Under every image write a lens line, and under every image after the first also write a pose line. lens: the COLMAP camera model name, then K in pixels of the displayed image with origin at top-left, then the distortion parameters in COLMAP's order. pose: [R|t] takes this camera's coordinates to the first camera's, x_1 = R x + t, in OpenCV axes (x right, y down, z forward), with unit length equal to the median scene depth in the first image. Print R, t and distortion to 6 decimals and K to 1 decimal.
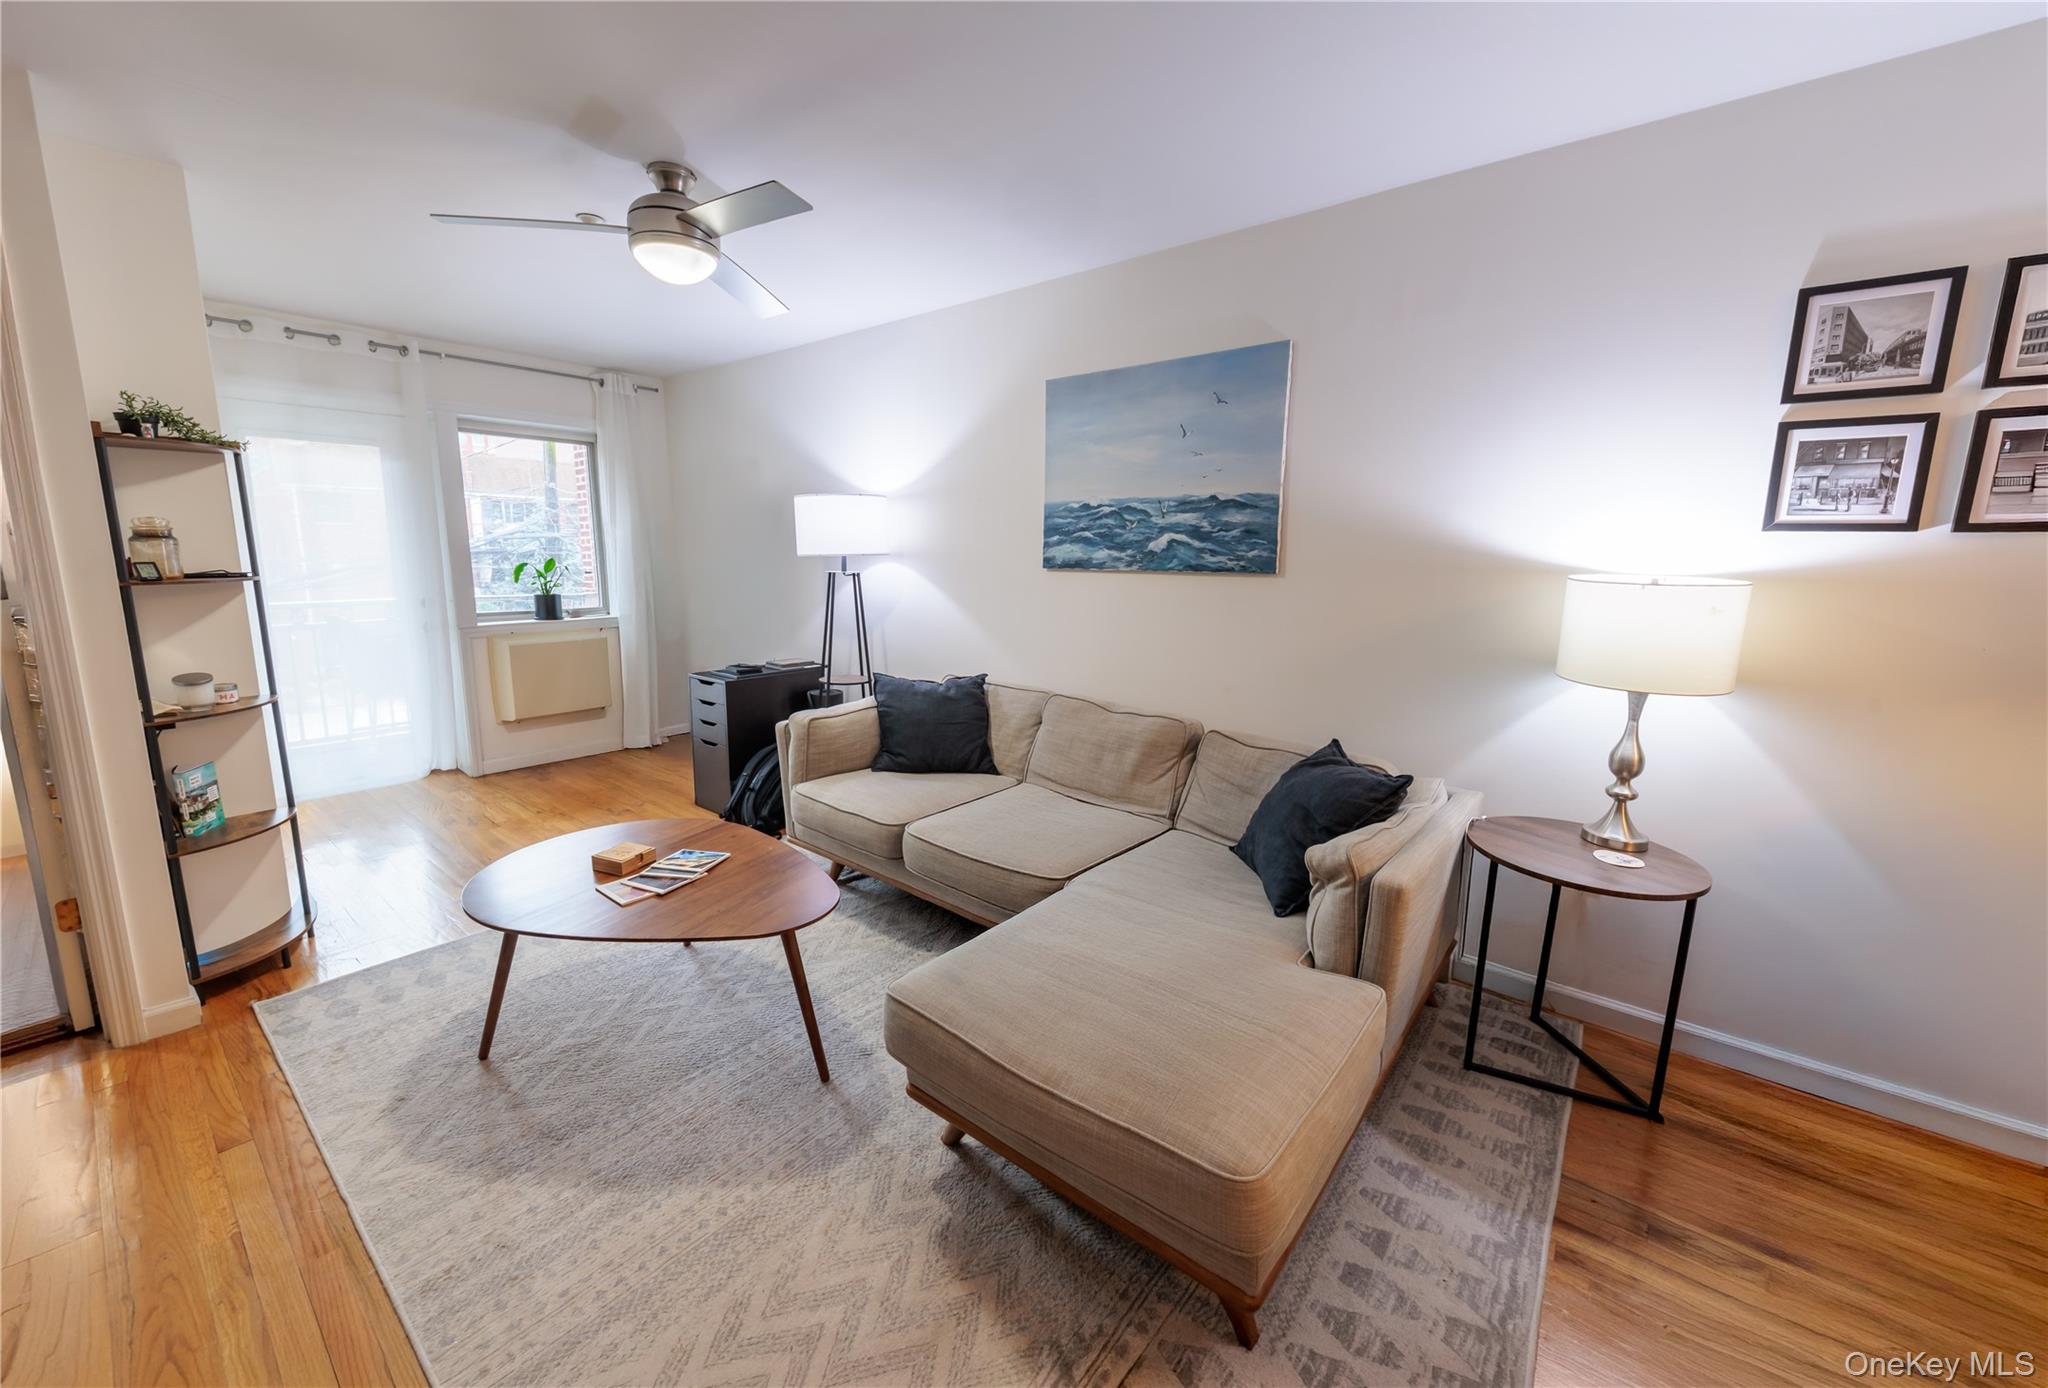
lens RADIAL K [[808.8, 0, 1028.4], [0, 808.8, 682.5], [0, 0, 1]] dist [0.003410, -0.000071]
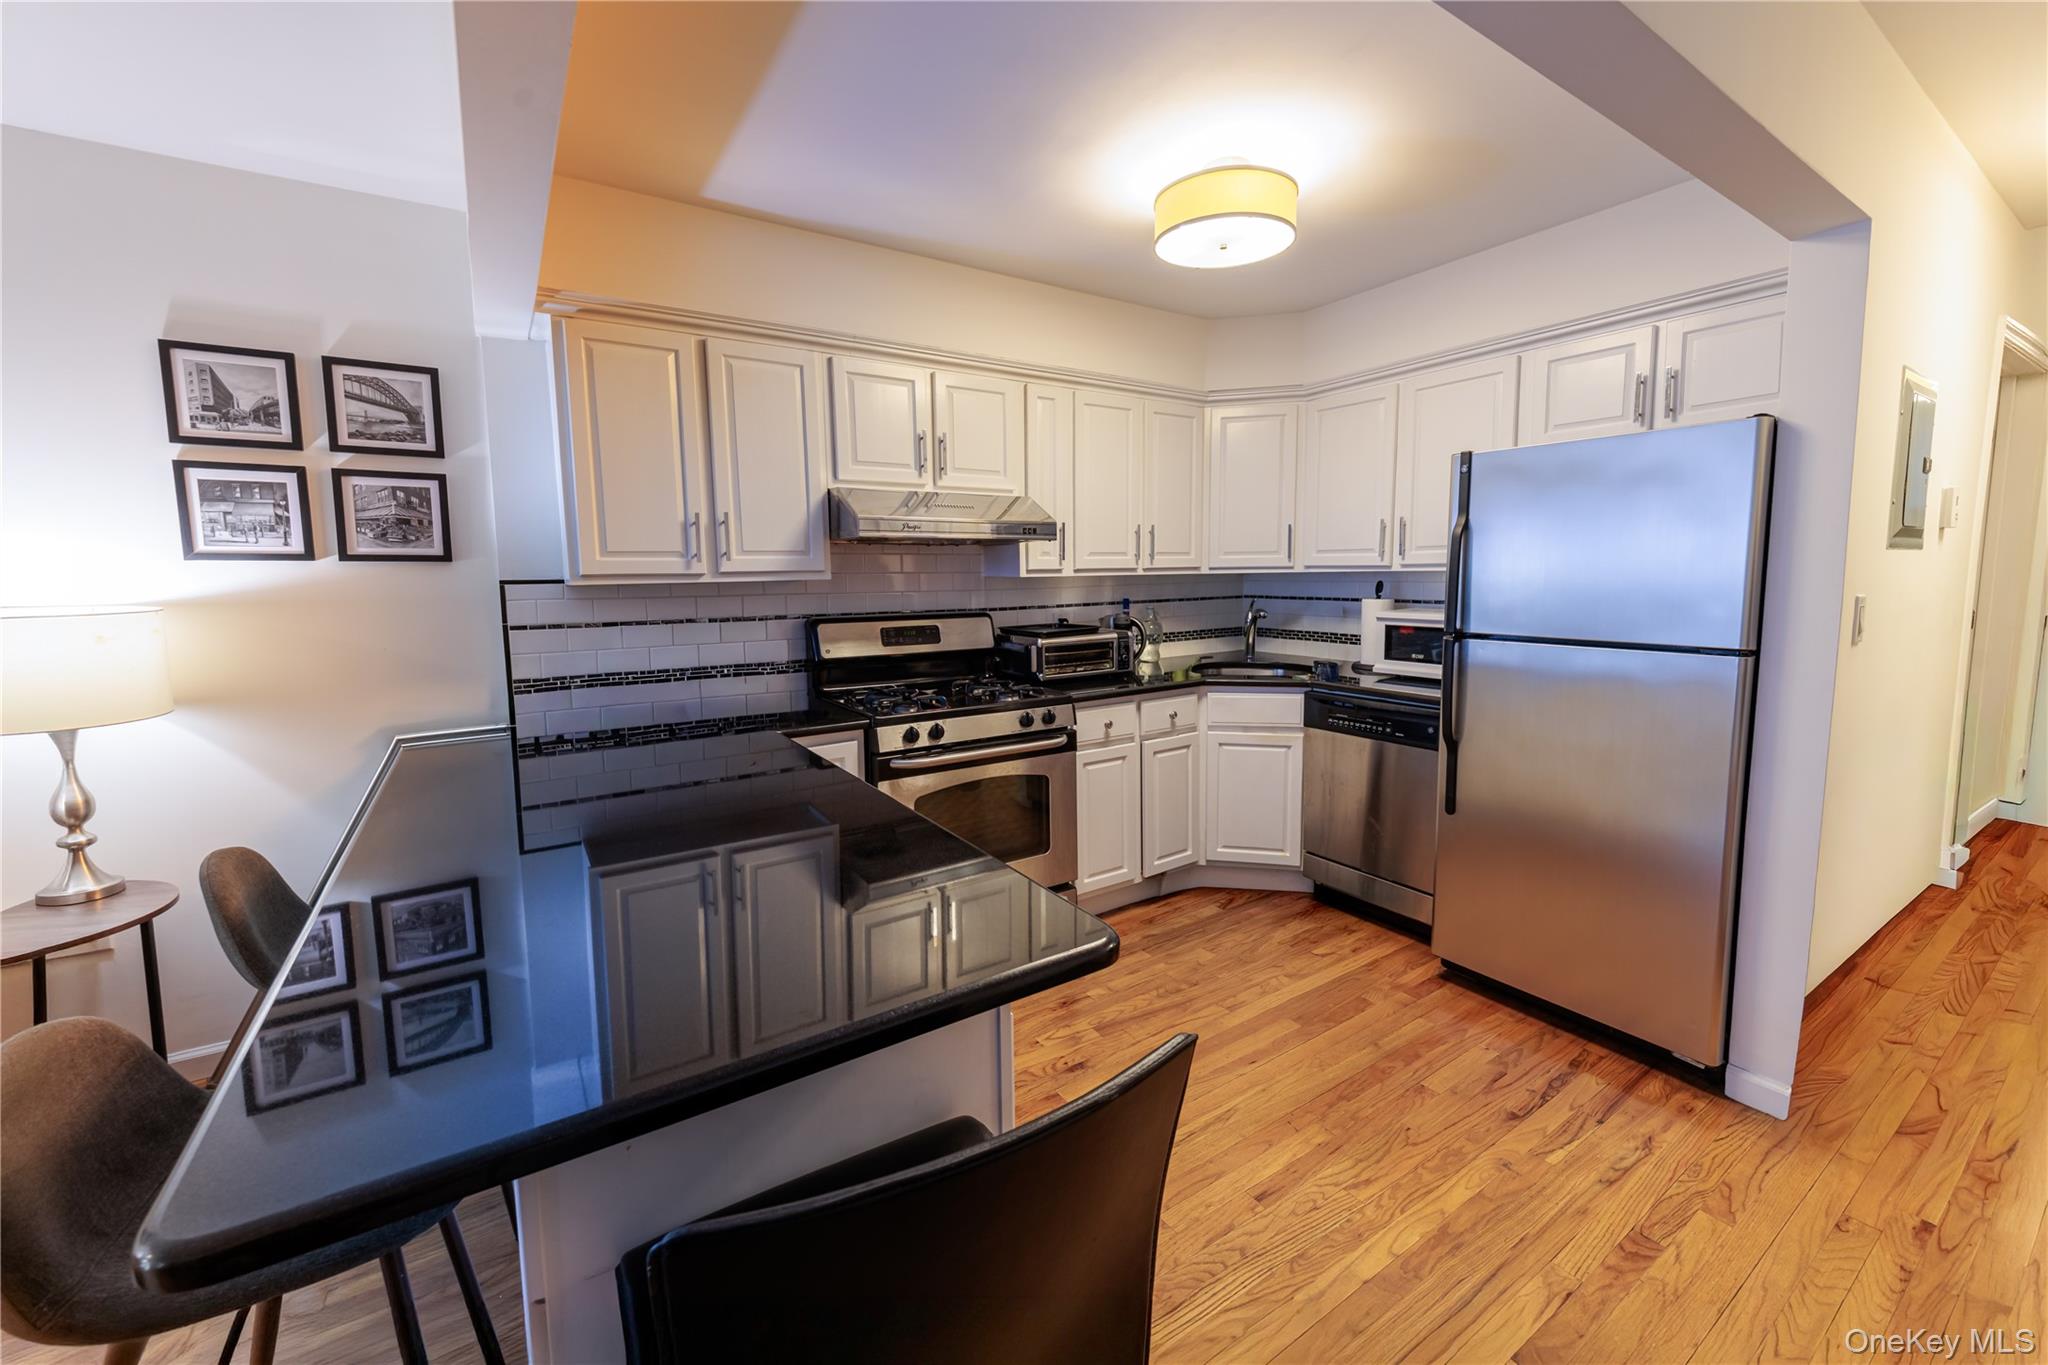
lens RADIAL K [[802.5, 0, 1031.1], [0, 802.5, 657.2], [0, 0, 1]] dist [0.001634, -0.006329]
pose [[0.266073, -0.110505, 0.957598, 0.149071], [0.172950, 0.982760, 0.065354, 0.048710], [-0.948311, 0.148228, 0.280598, -0.255911]]
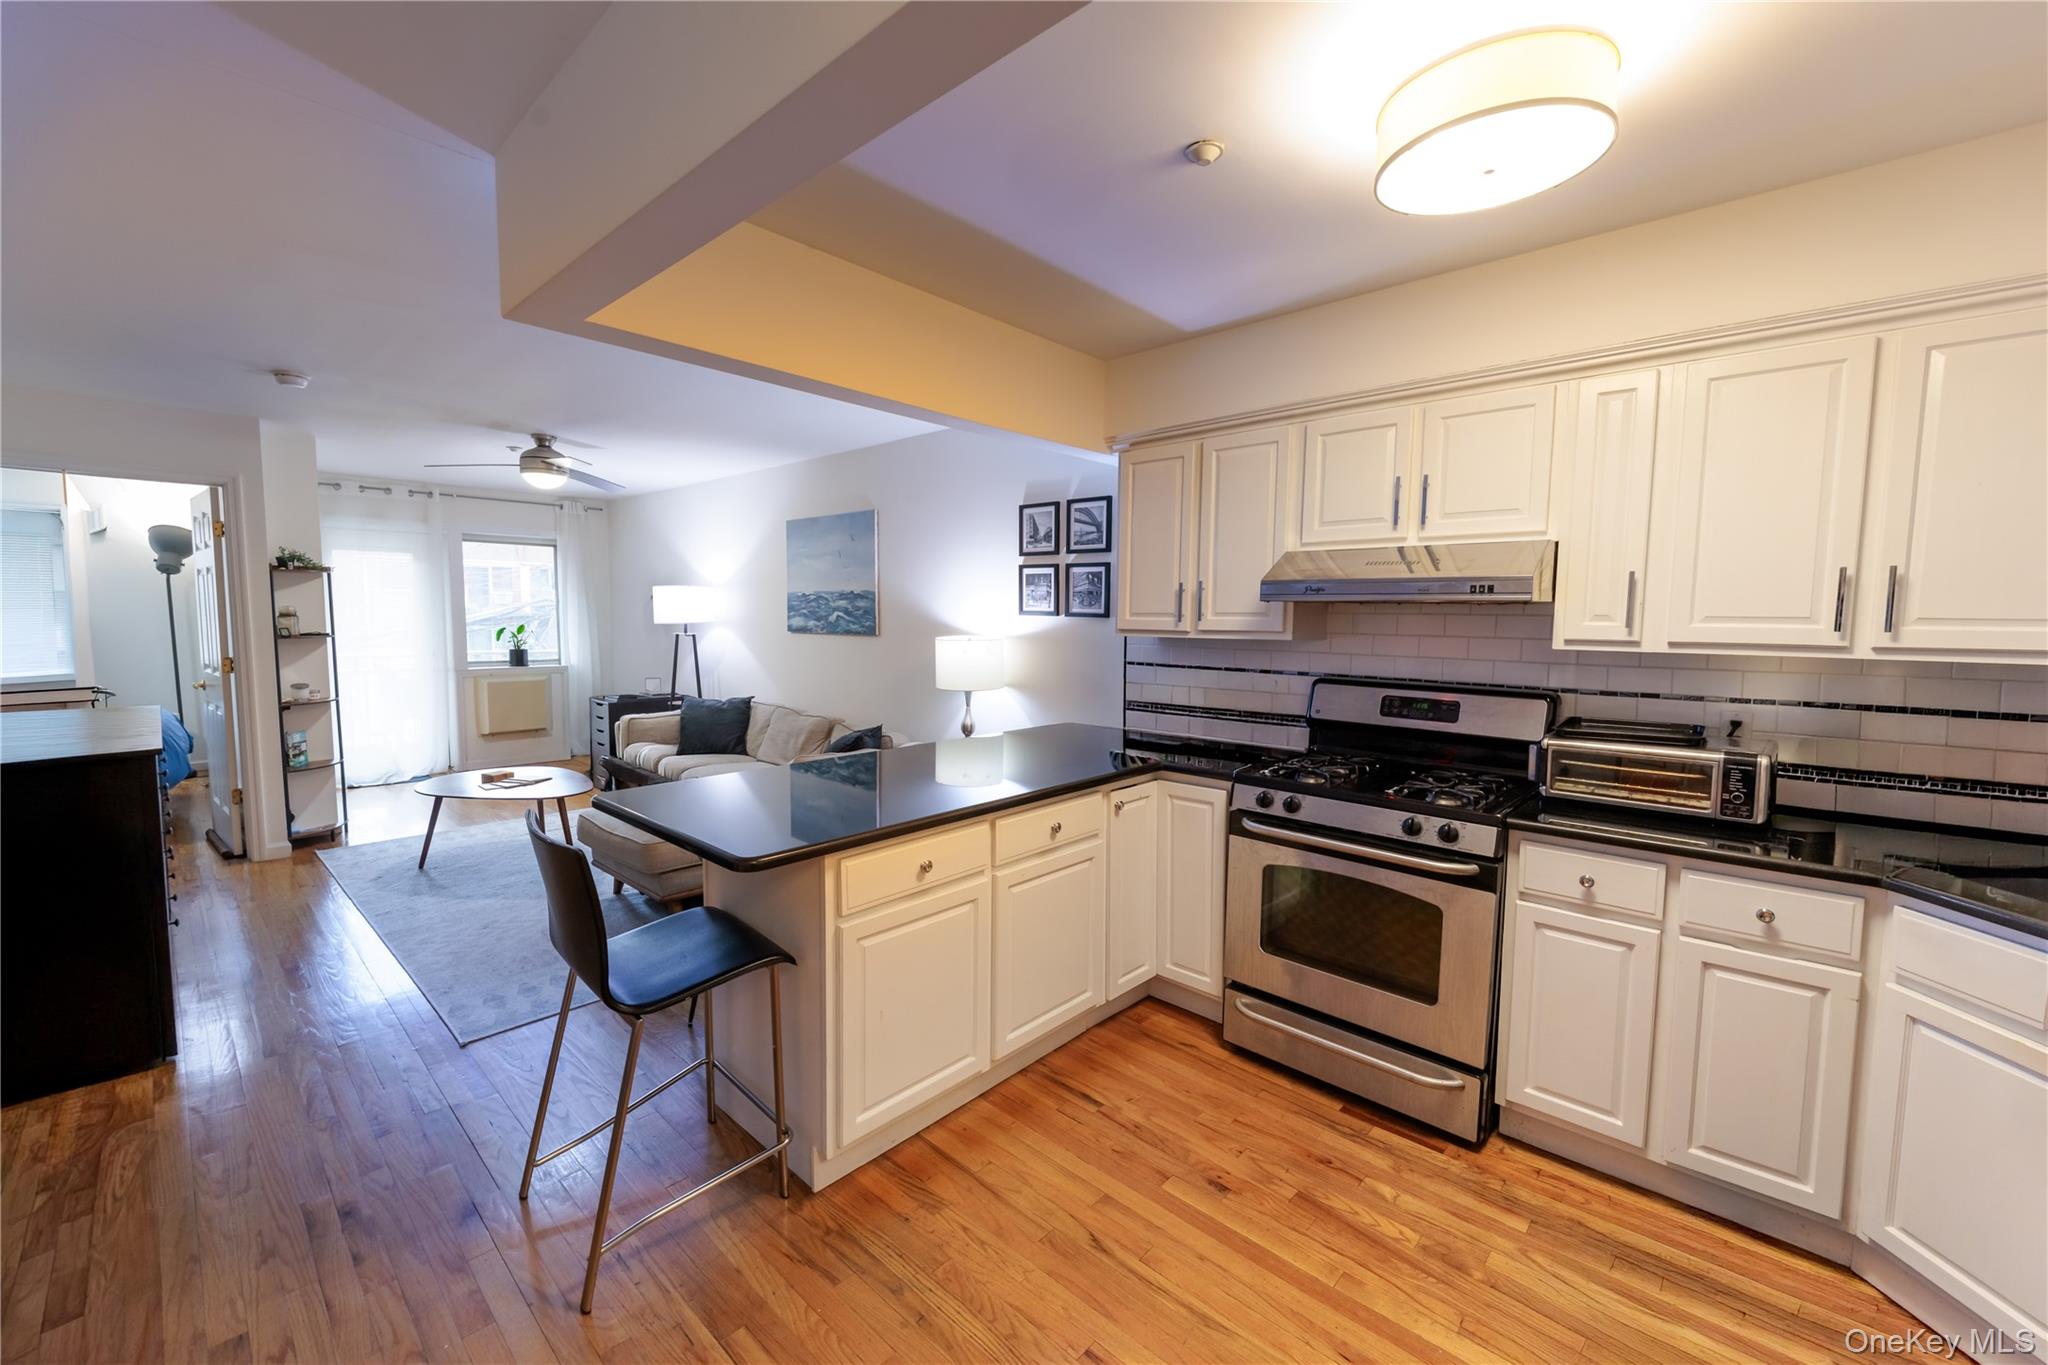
lens RADIAL K [[831.6, 0, 1024.0], [0, 831.6, 682.5], [0, 0, 1]] dist [-0.001277, -0.000465]
pose [[0.998323, 0.005675, -0.057619, 0.826673], [-0.010216, 0.996836, -0.078827, 0.123725], [0.056989, 0.079284, 0.995222, -0.889793]]
